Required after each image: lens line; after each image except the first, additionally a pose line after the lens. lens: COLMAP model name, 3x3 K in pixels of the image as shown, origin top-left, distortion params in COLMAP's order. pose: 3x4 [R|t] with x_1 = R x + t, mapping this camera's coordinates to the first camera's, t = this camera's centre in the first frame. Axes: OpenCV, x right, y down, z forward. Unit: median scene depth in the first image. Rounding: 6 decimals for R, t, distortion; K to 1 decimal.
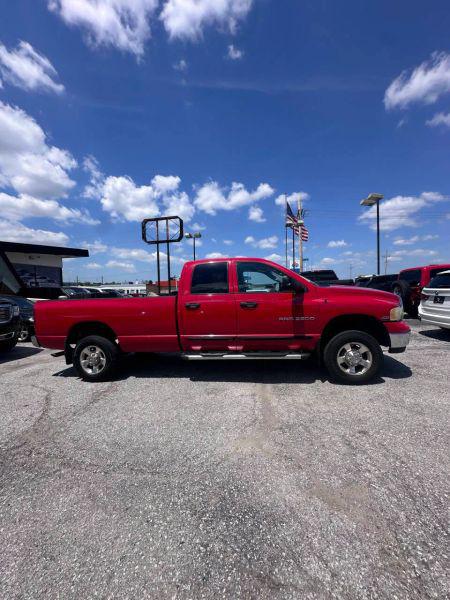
lens RADIAL K [[241.4, 0, 223.6], [0, 241.4, 303.4], [0, 0, 1]] dist [0.002997, -0.001443]
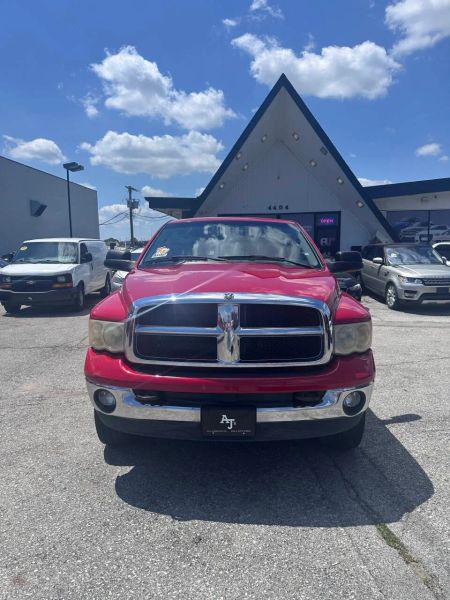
lens RADIAL K [[424.9, 0, 225.3], [0, 424.9, 299.6], [0, 0, 1]] dist [0.035723, -0.042532]
pose [[0.101100, 0.134182, -0.985786, 1.371127], [-0.047182, 0.990395, 0.129971, -0.123509], [0.993757, 0.033371, 0.106460, 1.025321]]
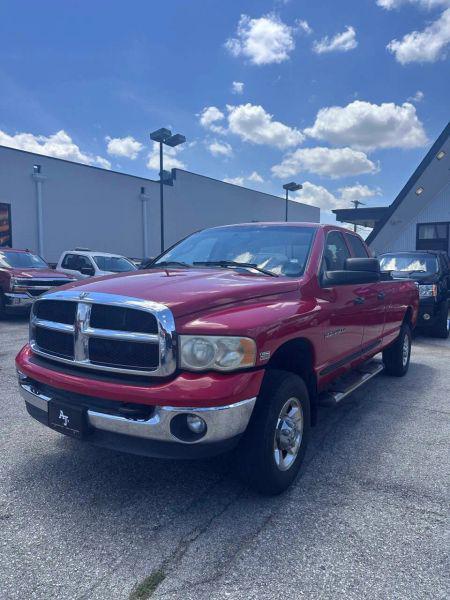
lens RADIAL K [[424.9, 0, 221.1], [0, 424.9, 301.0], [0, 0, 1]] dist [0.035723, -0.042532]
pose [[-0.450236, 0.089039, -0.888459, 1.225527], [-0.042736, 0.991727, 0.121045, -0.125841], [0.891887, 0.092468, -0.442705, 1.584245]]
